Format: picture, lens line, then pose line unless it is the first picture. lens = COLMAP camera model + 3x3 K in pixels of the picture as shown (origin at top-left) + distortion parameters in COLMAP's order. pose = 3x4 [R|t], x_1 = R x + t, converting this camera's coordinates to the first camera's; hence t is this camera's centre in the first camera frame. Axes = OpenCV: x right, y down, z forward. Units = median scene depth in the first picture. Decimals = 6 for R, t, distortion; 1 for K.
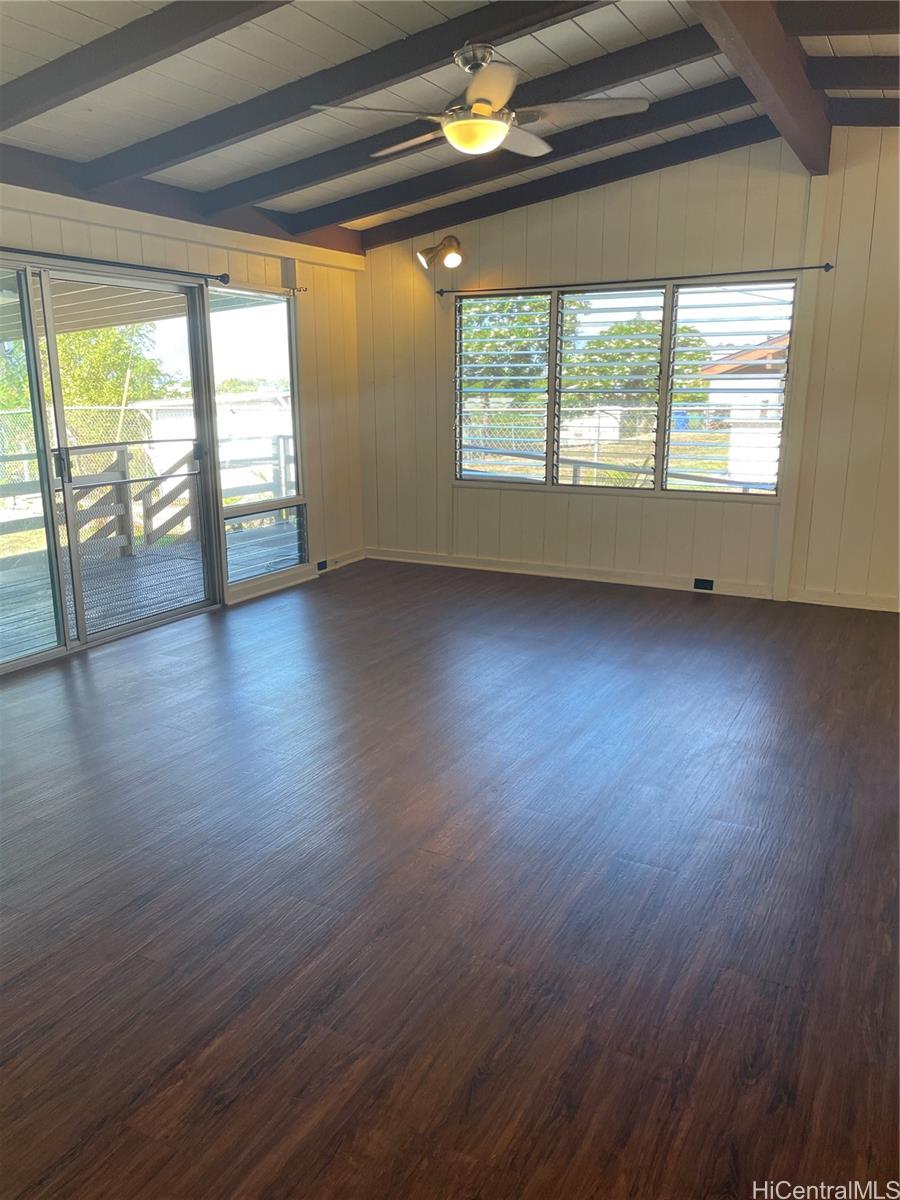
lens RADIAL K [[901.1, 0, 449.9], [0, 901.1, 599.0], [0, 0, 1]] dist [0.059524, -0.070542]
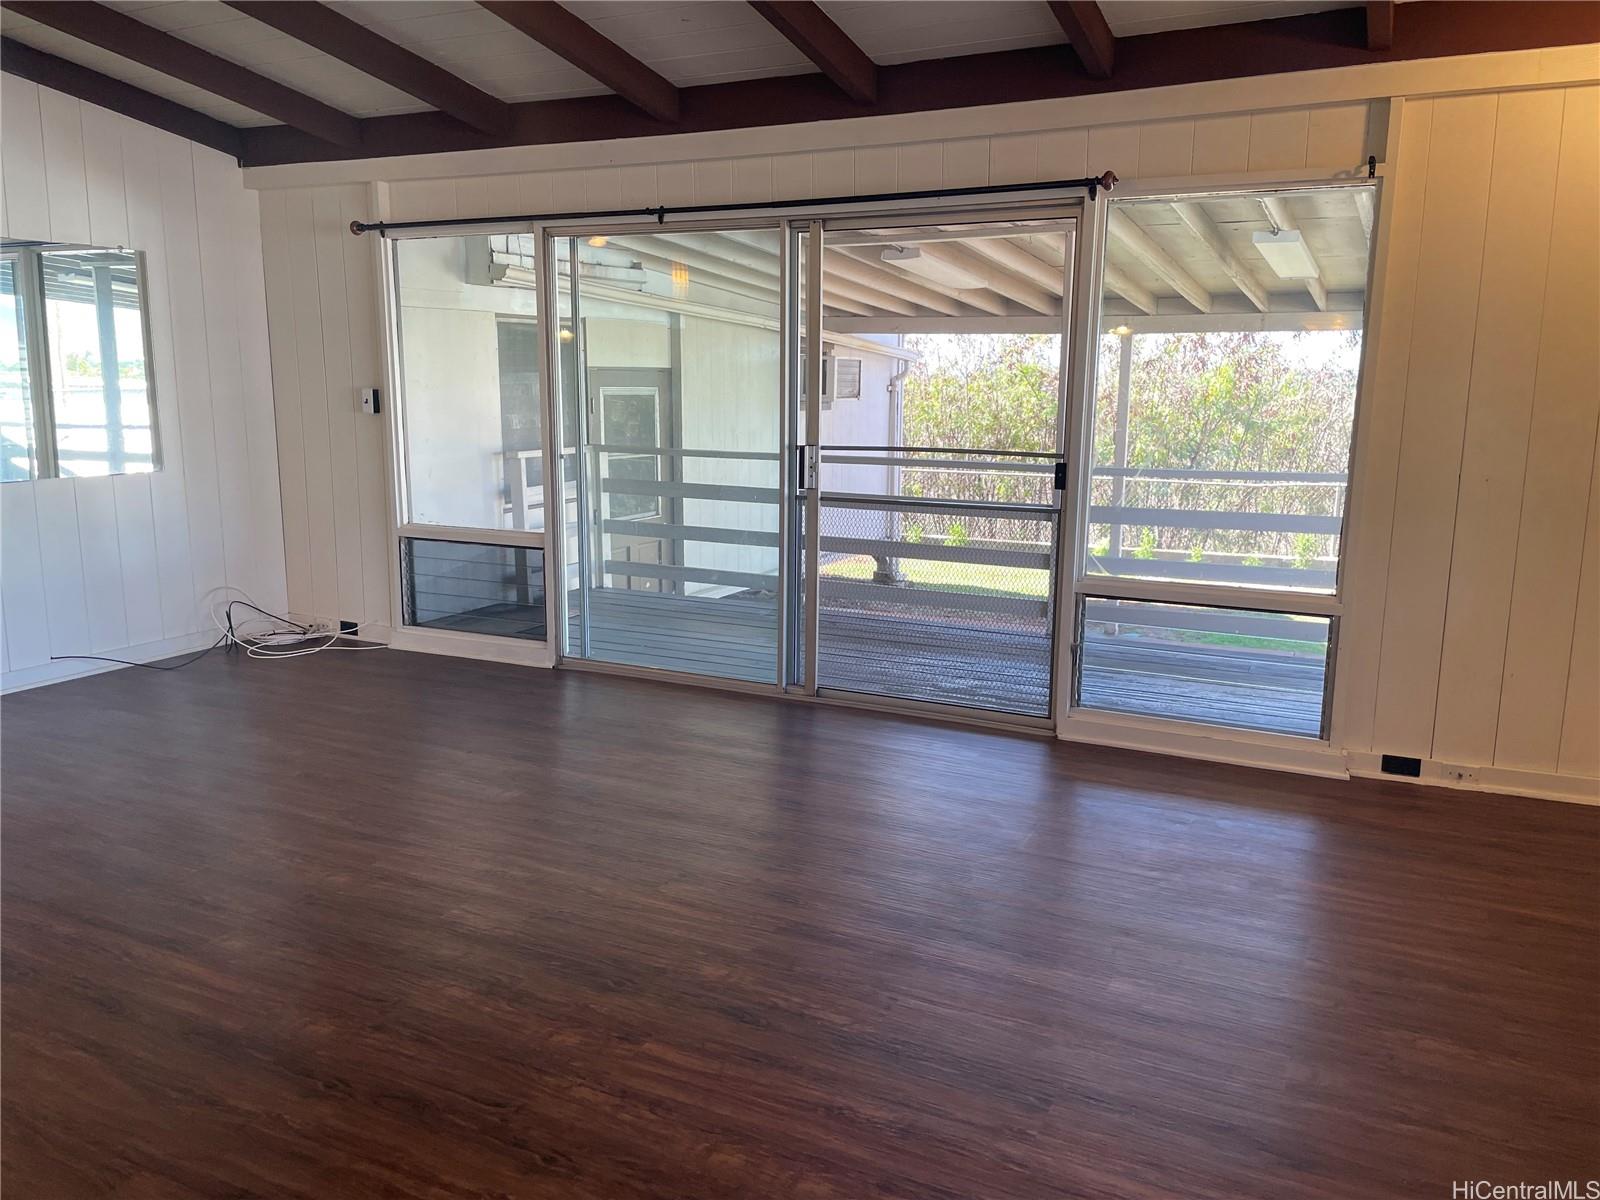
lens RADIAL K [[1201.4, 0, 803.0], [0, 1201.4, 588.5], [0, 0, 1]] dist [0.059524, -0.070542]
pose [[0.068057, 0.176189, -0.982001, 0.591047], [-0.229190, 0.960721, 0.156487, -0.212345], [0.971000, 0.214414, 0.105764, 0.912377]]
